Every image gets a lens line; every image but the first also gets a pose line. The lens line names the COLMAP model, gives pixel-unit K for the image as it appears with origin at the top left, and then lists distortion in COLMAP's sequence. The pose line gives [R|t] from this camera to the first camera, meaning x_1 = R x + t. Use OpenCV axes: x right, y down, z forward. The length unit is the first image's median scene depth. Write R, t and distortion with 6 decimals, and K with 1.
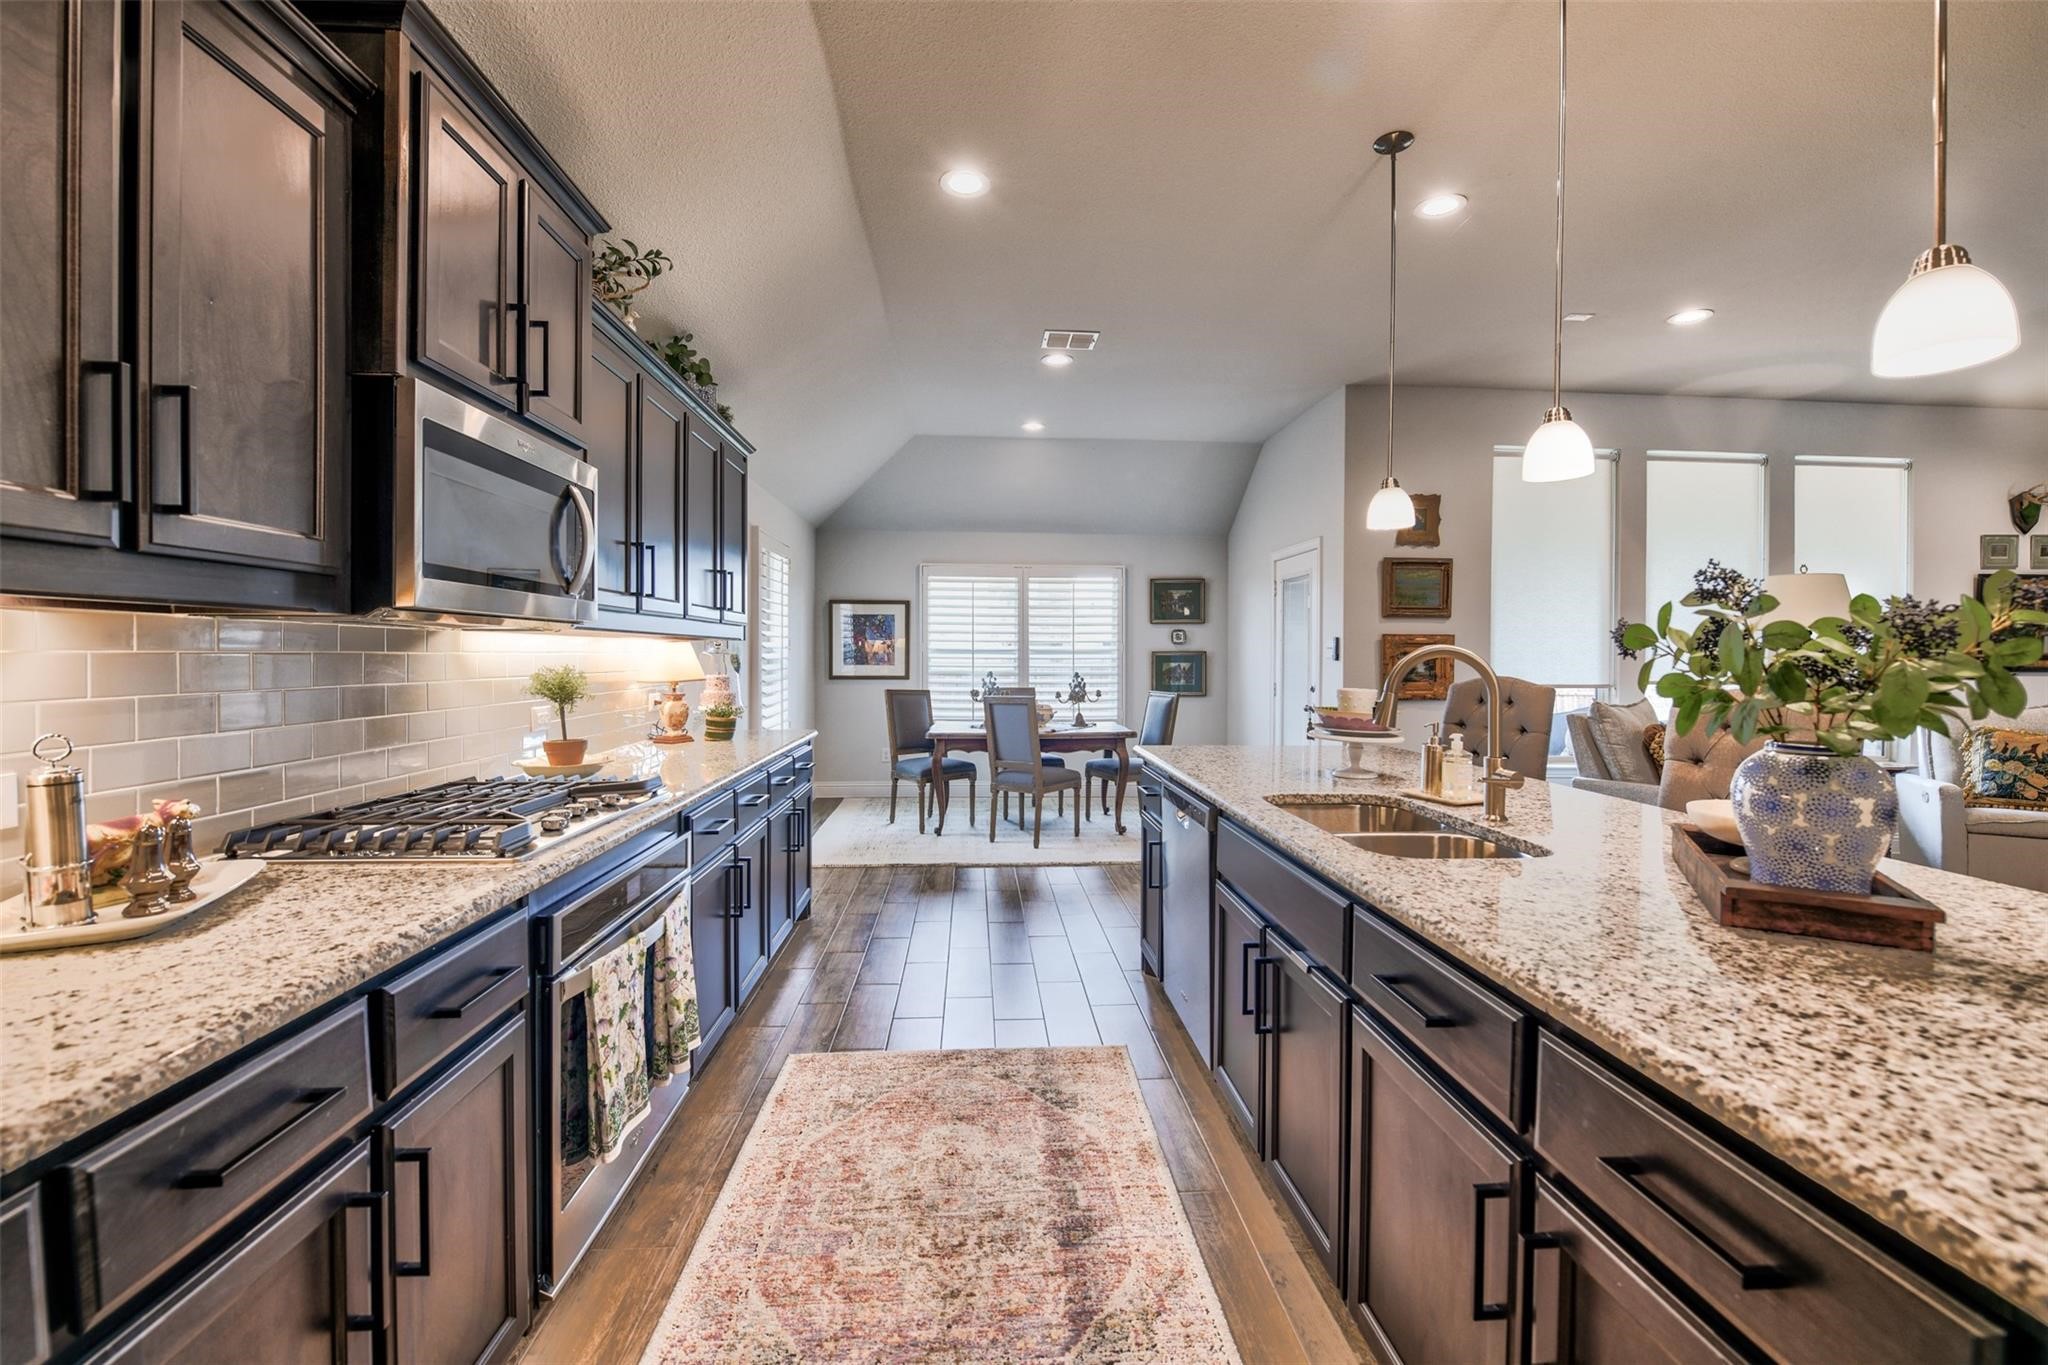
lens RADIAL K [[855.9, 0, 1034.5], [0, 855.9, 663.0], [0, 0, 1]] dist [-0.007627, 0.000499]
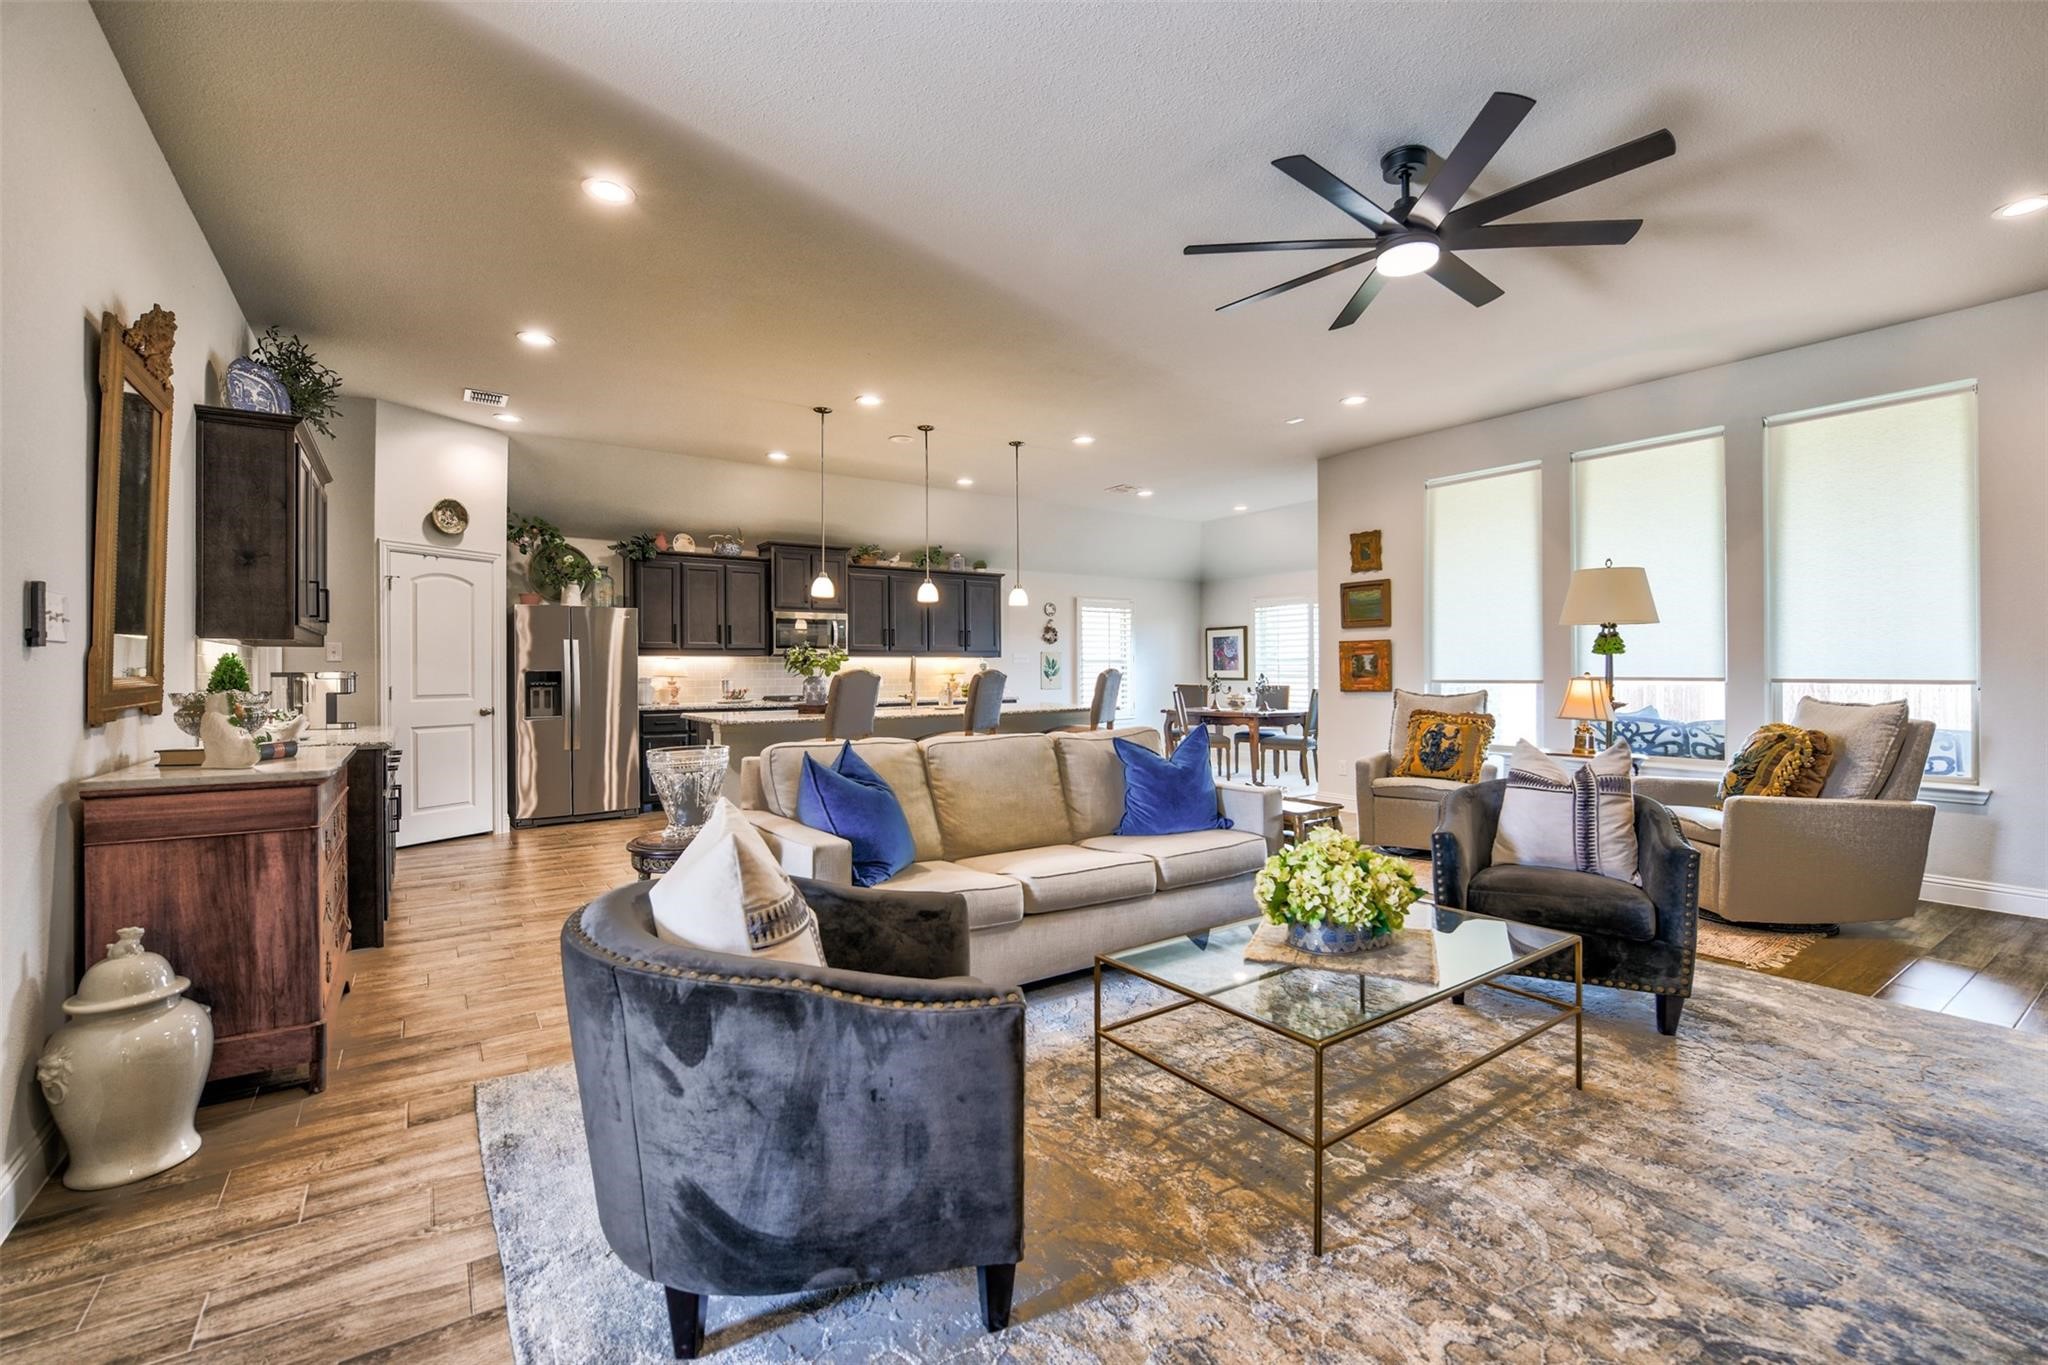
lens RADIAL K [[938.4, 0, 1041.2], [0, 938.4, 669.9], [0, 0, 1]] dist [0.001418, -0.001209]
pose [[0.504431, -0.010040, -0.863394, 1.426183], [-0.000510, 0.999929, -0.011926, 0.028481], [0.863452, 0.006456, 0.504390, -0.139643]]
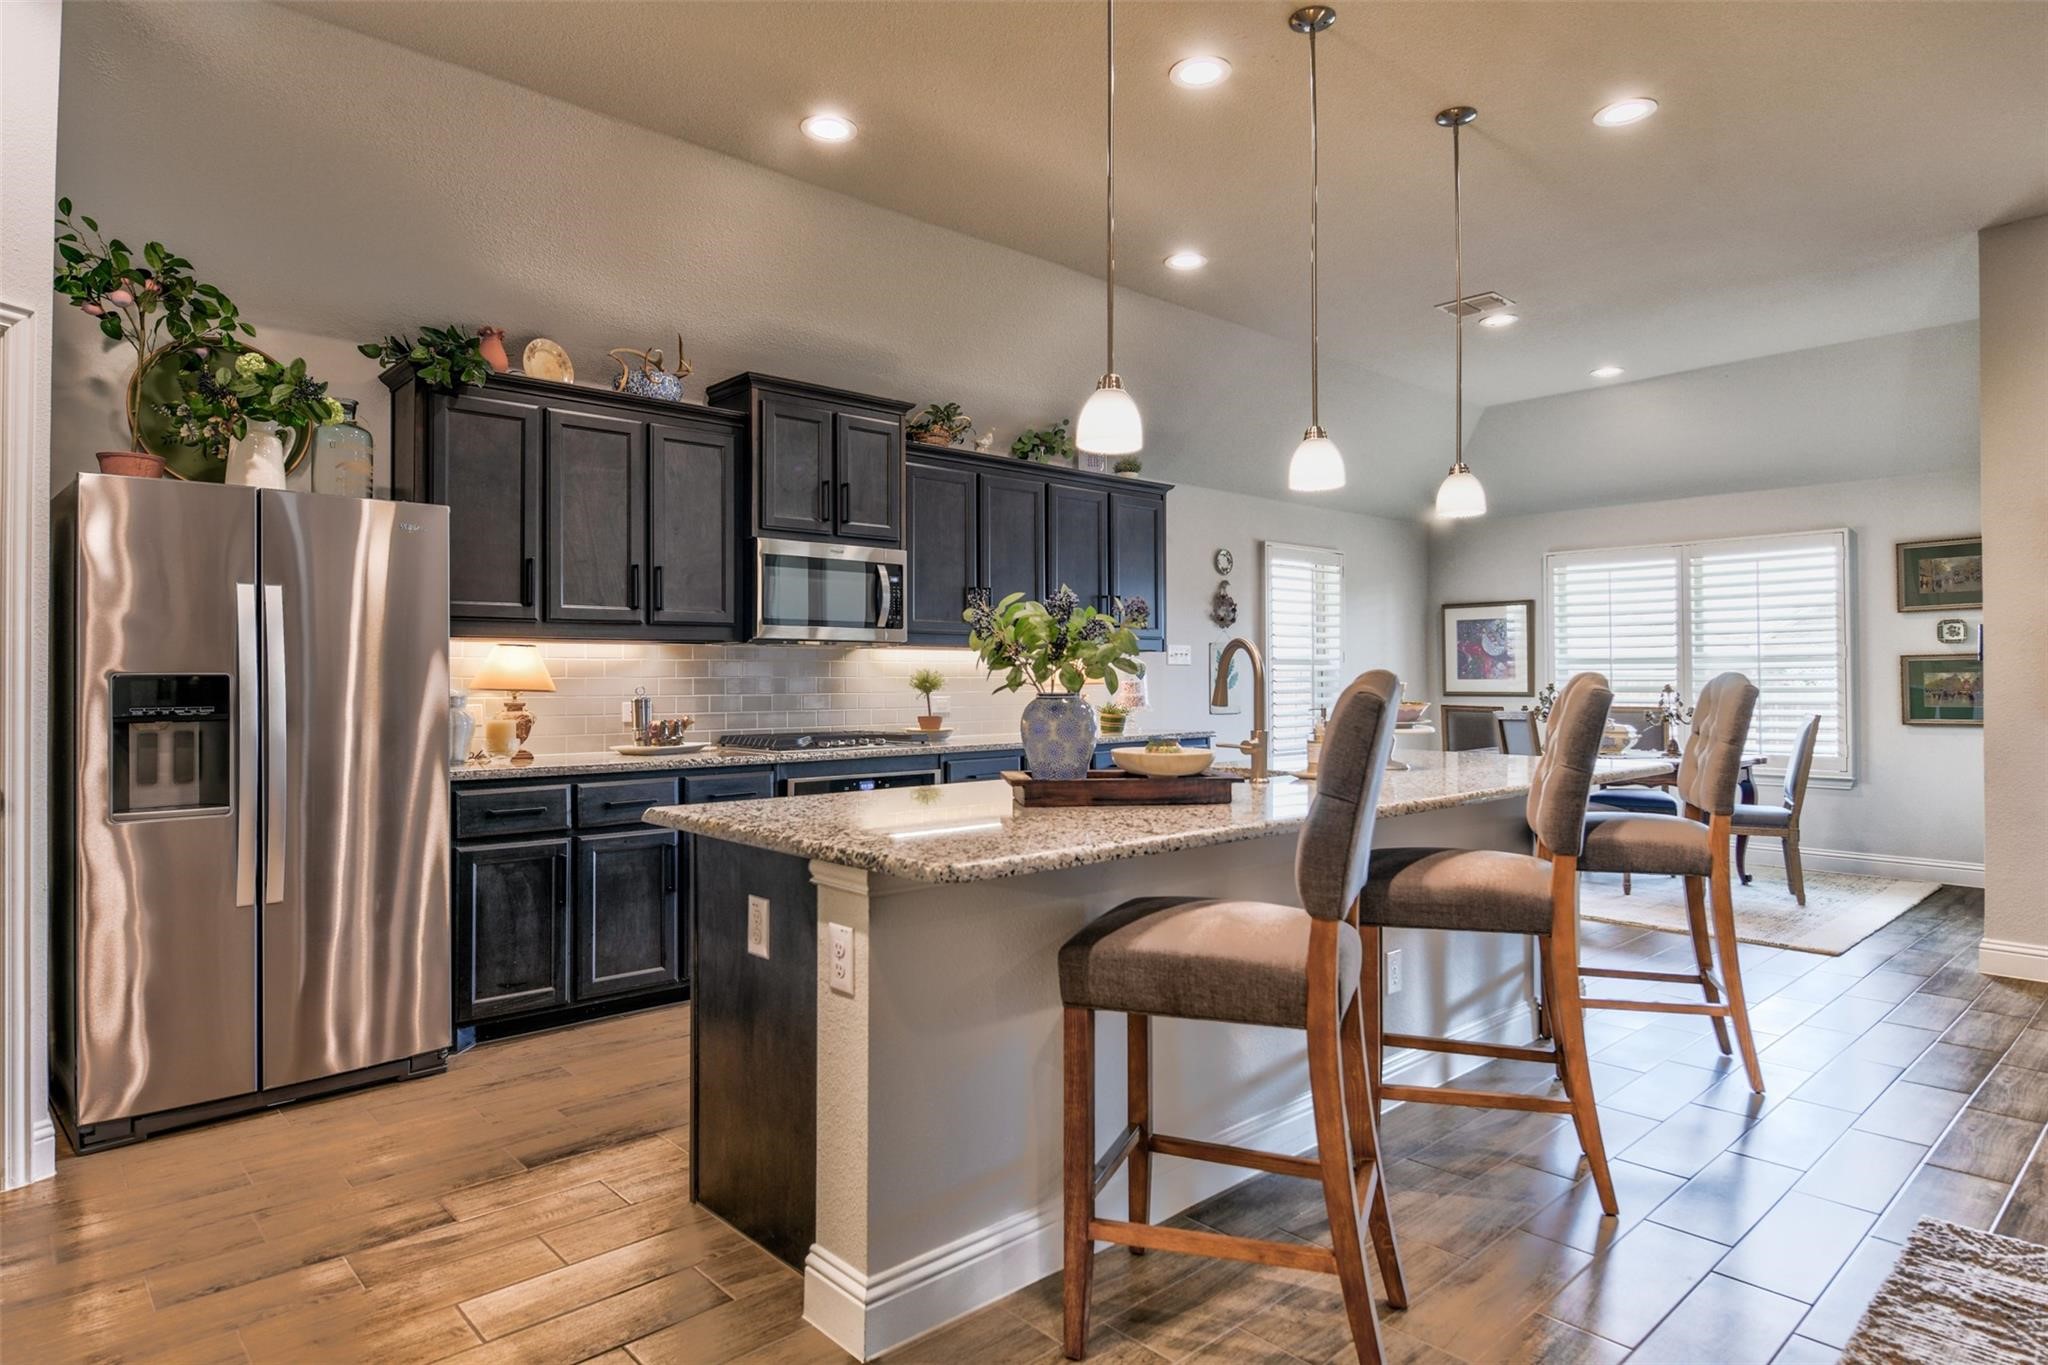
lens RADIAL K [[1197.7, 0, 1036.7], [0, 1197.7, 675.8], [0, 0, 1]] dist [-0.006780, 0.001699]
pose [[0.619810, -0.009715, -0.784691, 0.617942], [-0.001761, 0.999904, -0.013770, 0.022020], [0.784750, 0.009916, 0.619734, -0.106512]]
